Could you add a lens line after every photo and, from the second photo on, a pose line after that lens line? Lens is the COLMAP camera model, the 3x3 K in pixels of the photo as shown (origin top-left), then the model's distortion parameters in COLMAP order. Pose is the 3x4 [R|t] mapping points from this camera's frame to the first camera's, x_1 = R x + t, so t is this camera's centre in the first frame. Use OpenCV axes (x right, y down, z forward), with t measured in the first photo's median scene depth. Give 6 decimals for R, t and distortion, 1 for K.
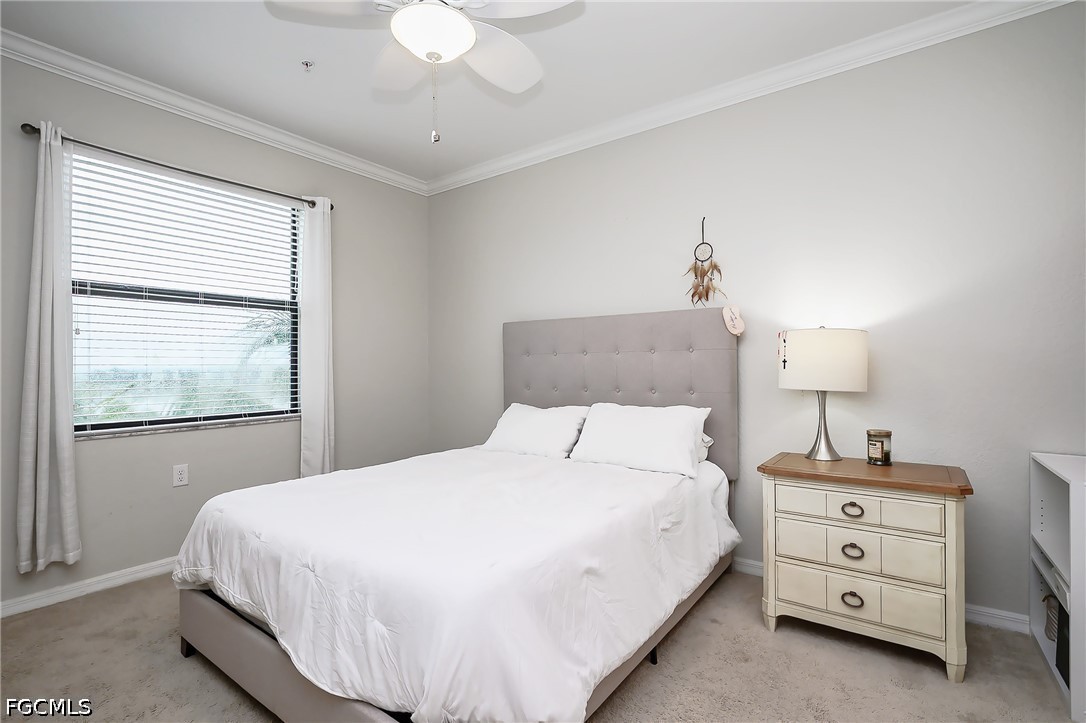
lens RADIAL K [[474.5, 0, 542.2], [0, 474.5, 373.4], [0, 0, 1]] dist [-0.000386, 0.000067]
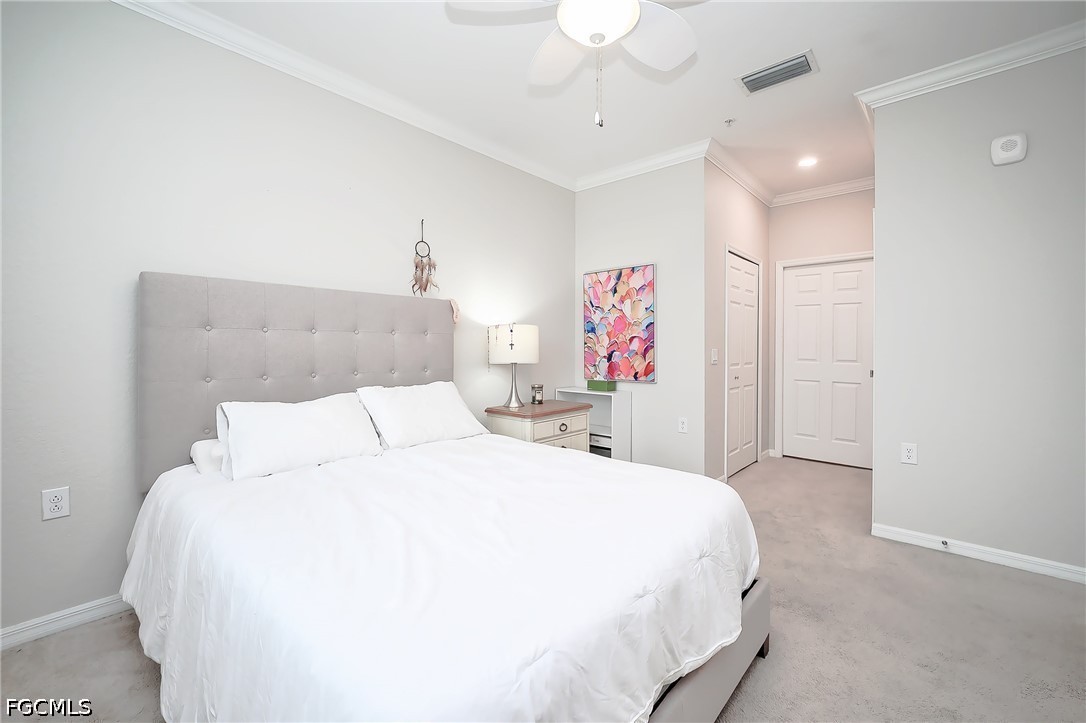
lens RADIAL K [[438.4, 0, 538.3], [0, 438.4, 360.9], [0, 0, 1]] dist [-0.020561, 0.000353]
pose [[0.154277, -0.019557, 0.987834, -0.711322], [0.011378, 0.999773, 0.018016, 0.001459], [-0.987962, 0.008461, 0.154465, 0.586173]]
